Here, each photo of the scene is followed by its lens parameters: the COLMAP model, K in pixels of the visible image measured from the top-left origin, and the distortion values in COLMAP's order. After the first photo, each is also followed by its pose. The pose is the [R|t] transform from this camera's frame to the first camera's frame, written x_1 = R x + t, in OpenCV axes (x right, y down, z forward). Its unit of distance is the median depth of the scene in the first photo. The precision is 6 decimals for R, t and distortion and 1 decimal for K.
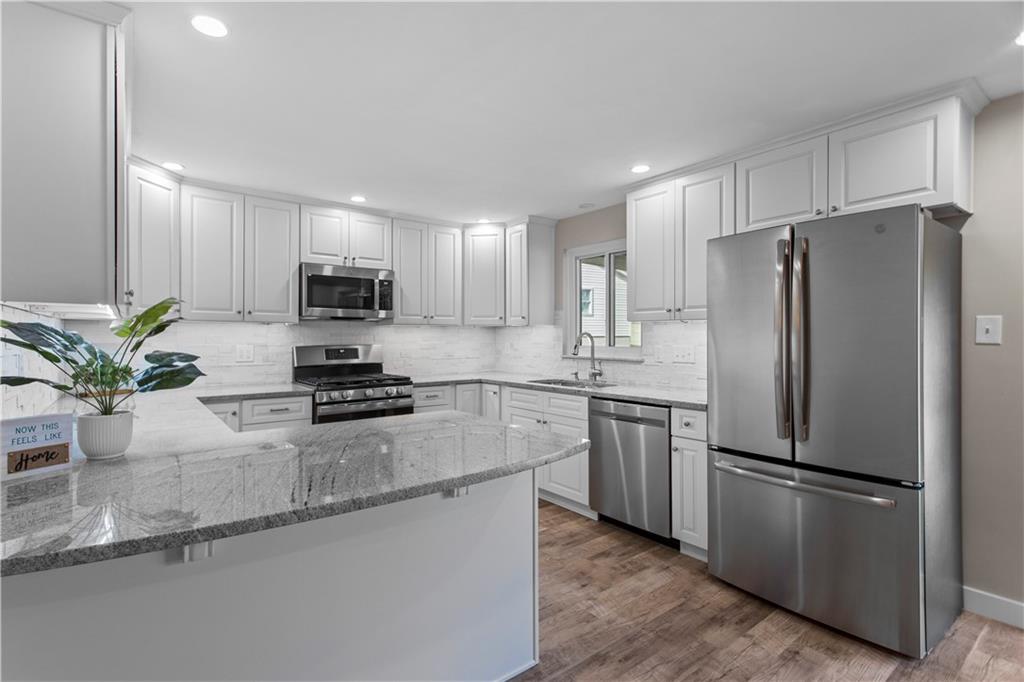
lens RADIAL K [[484.6, 0, 490.9], [0, 484.6, 340.0], [0, 0, 1]] dist [0.016723, 0.000035]
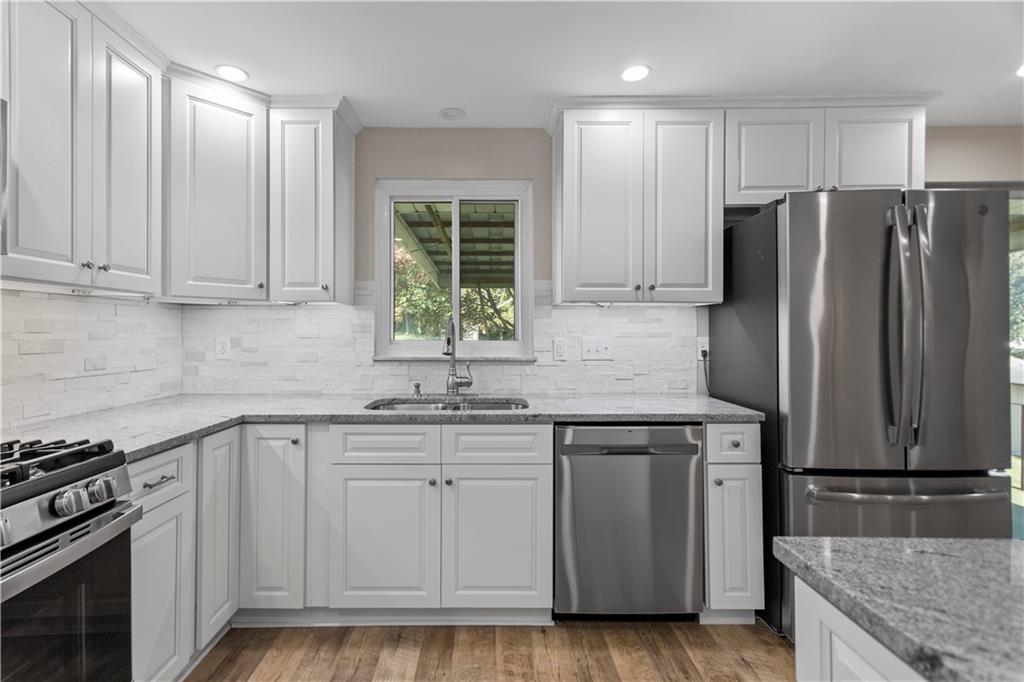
lens RADIAL K [[491.6, 0, 489.8], [0, 491.6, 331.5], [0, 0, 1]] dist [0.013662, 0.000249]
pose [[0.596508, 0.004395, 0.802595, -0.297057], [0.003476, 0.999961, -0.008058, 0.007273], [-0.802600, 0.007596, 0.596469, 0.627822]]
